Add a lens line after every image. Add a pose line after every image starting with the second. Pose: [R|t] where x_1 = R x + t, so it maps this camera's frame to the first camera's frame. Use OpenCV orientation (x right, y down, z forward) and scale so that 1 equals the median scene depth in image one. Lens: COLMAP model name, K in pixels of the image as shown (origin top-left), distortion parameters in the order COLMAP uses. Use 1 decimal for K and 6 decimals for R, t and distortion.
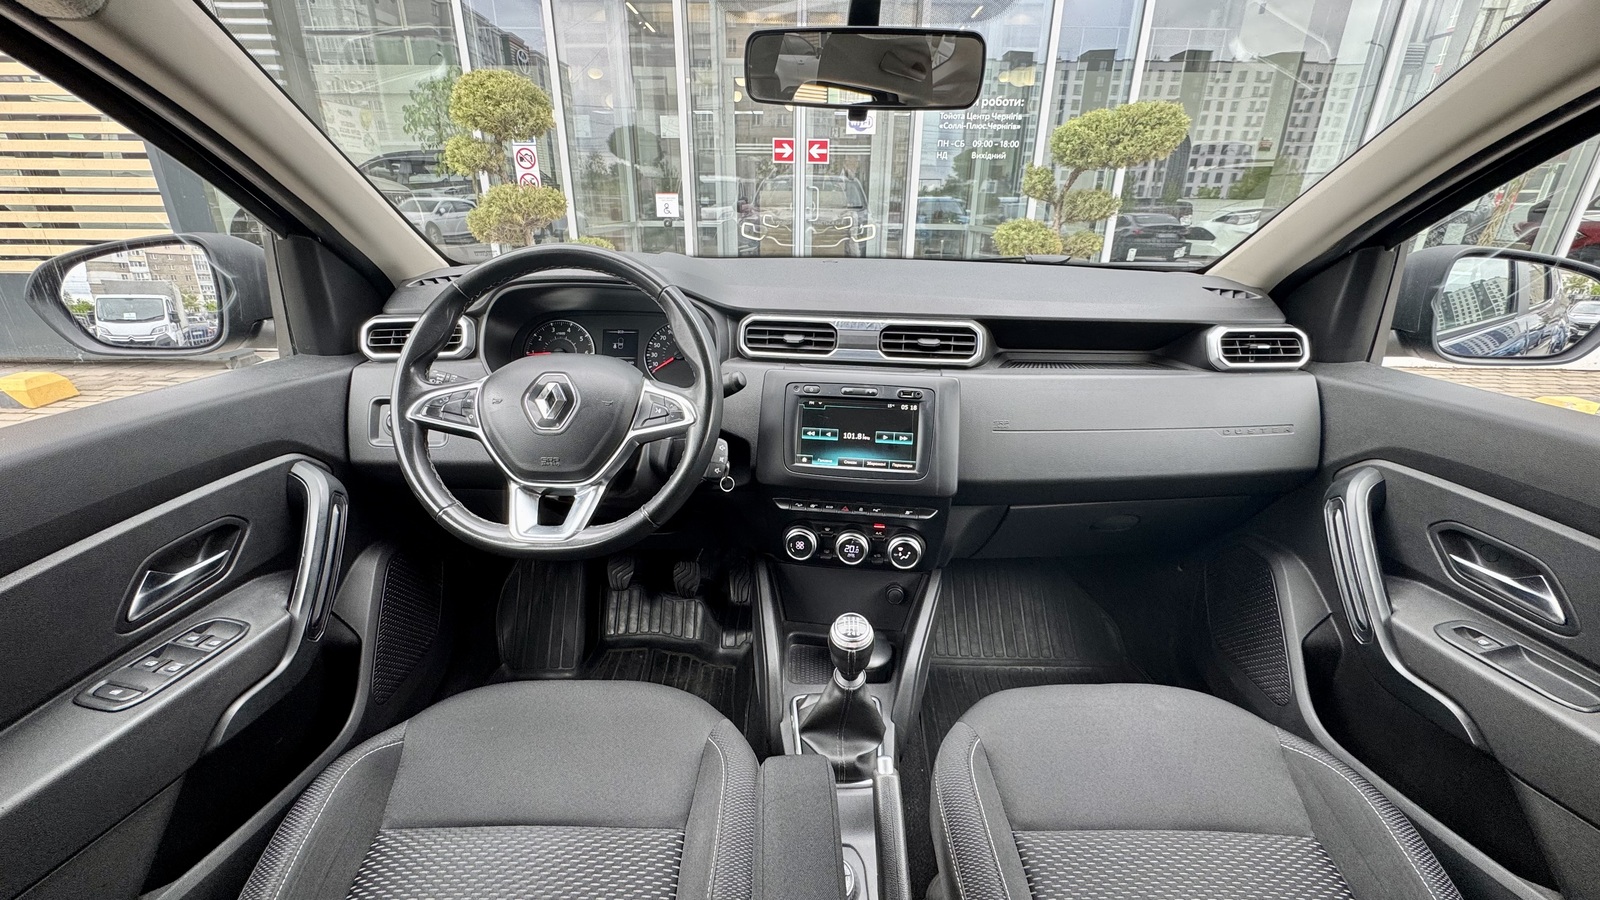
lens RADIAL K [[636.8, 0, 815.7], [0, 636.8, 463.5], [0, 0, 1]] dist [-0.003240, -0.002174]
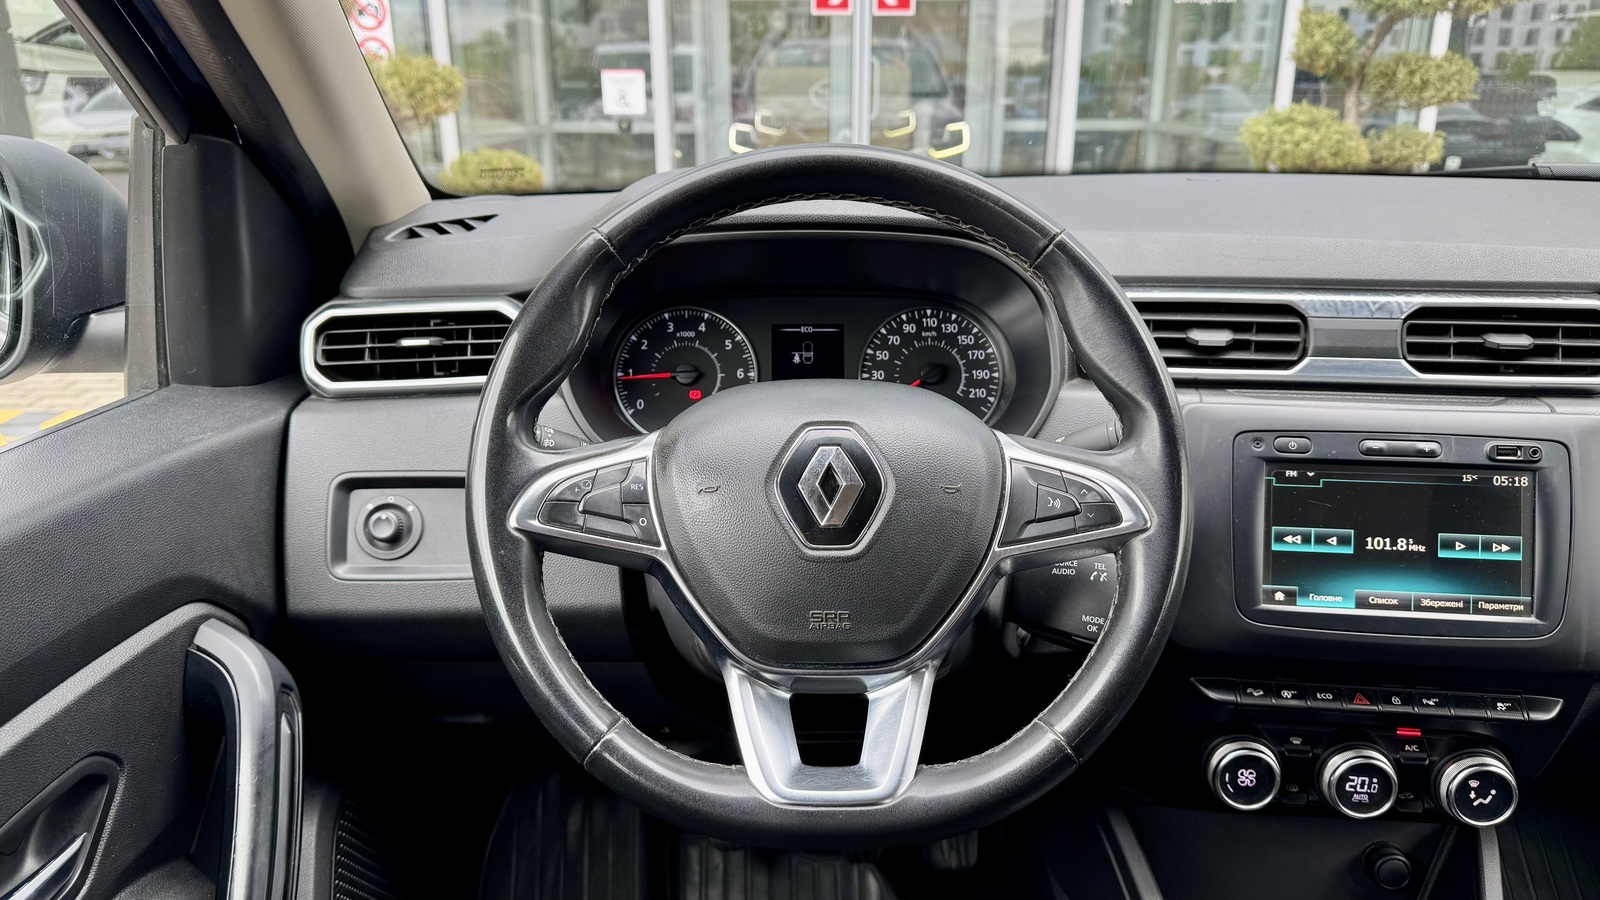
lens RADIAL K [[1137.3, 0, 816.8], [0, 1137.3, 464.3], [0, 0, 1]] dist [0.021984, -0.026776]
pose [[0.999882, -0.014666, 0.004465, -0.348538], [0.014953, 0.997206, -0.073190, -0.044495], [-0.003379, 0.073248, 0.997308, 0.157940]]
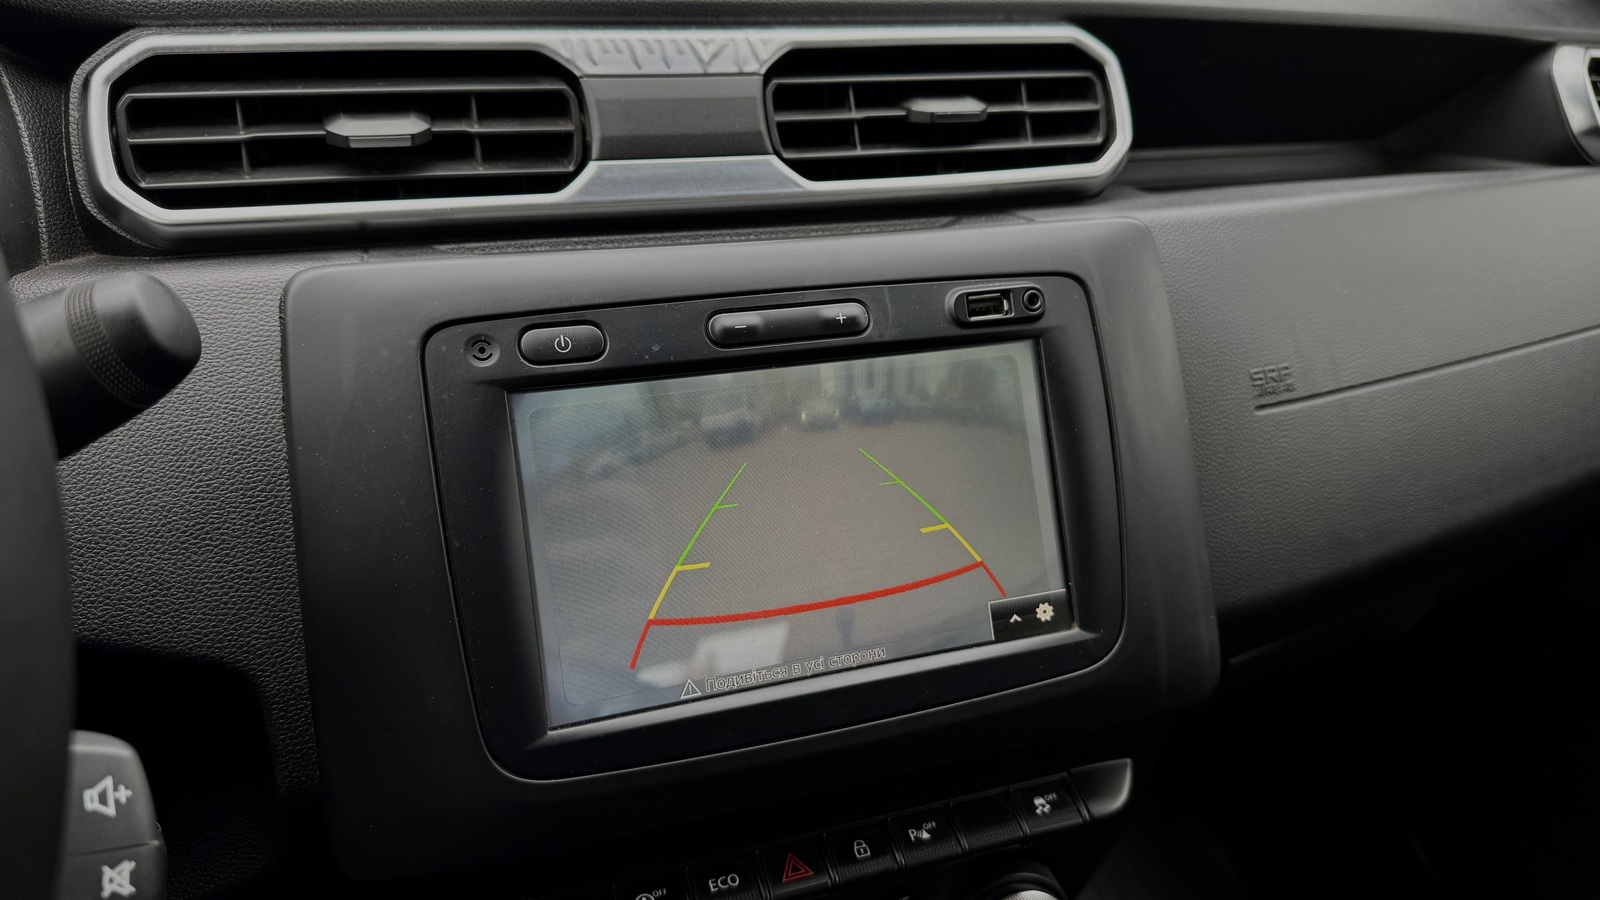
lens RADIAL K [[1137.3, 0, 793.9], [0, 1137.3, 444.0], [0, 0, 1]] dist [0.021984, -0.026776]
pose [[0.888027, -0.164664, 0.429295, -0.096392], [0.191739, 0.981237, -0.020253, -0.062363], [-0.417906, 0.100298, 0.902937, 0.630688]]
